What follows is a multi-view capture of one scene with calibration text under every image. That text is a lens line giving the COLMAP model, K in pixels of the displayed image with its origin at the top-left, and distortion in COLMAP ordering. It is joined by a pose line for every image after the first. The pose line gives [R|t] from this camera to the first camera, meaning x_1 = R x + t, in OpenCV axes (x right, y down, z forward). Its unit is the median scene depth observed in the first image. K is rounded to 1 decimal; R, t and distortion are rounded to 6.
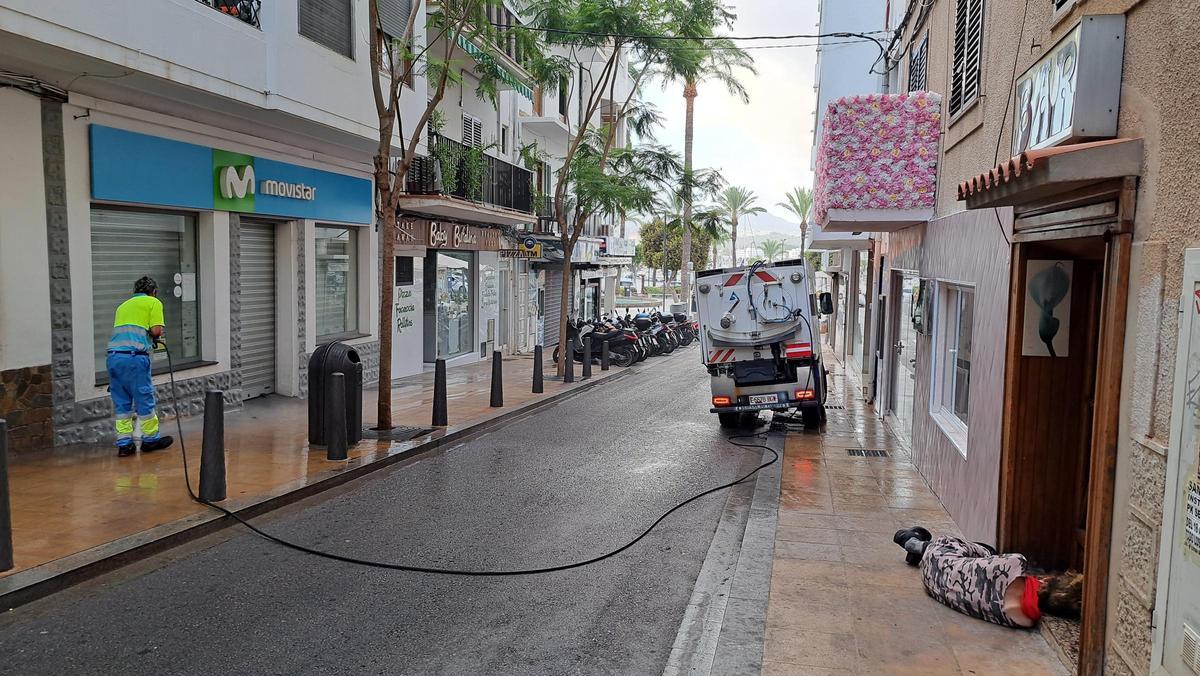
lens RADIAL K [[883.1, 0, 606.9], [0, 883.1, 334.4], [0, 0, 1]] dist [0.096513, -0.129515]
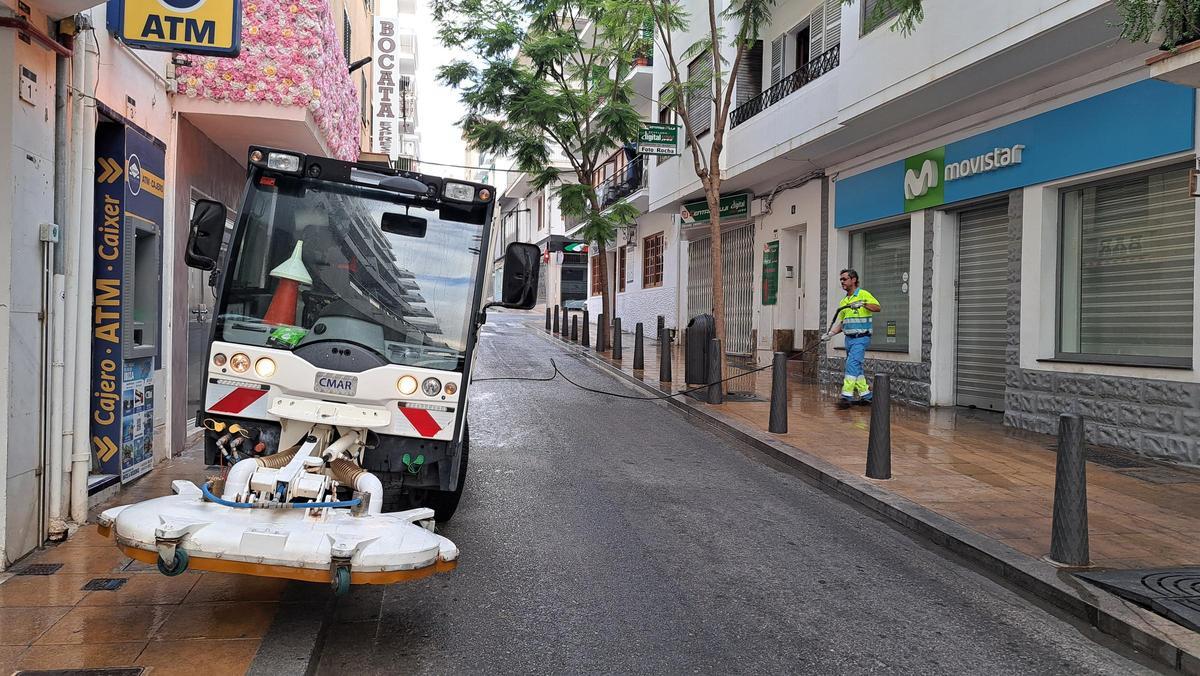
lens RADIAL K [[883.1, 0, 606.9], [0, 883.1, 334.4], [0, 0, 1]] dist [0.096513, -0.129515]
pose [[-0.908699, -0.016755, -0.417115, 0.321946], [-0.055481, 0.995178, 0.080892, -0.052536], [0.413749, 0.096648, -0.905247, 1.688878]]
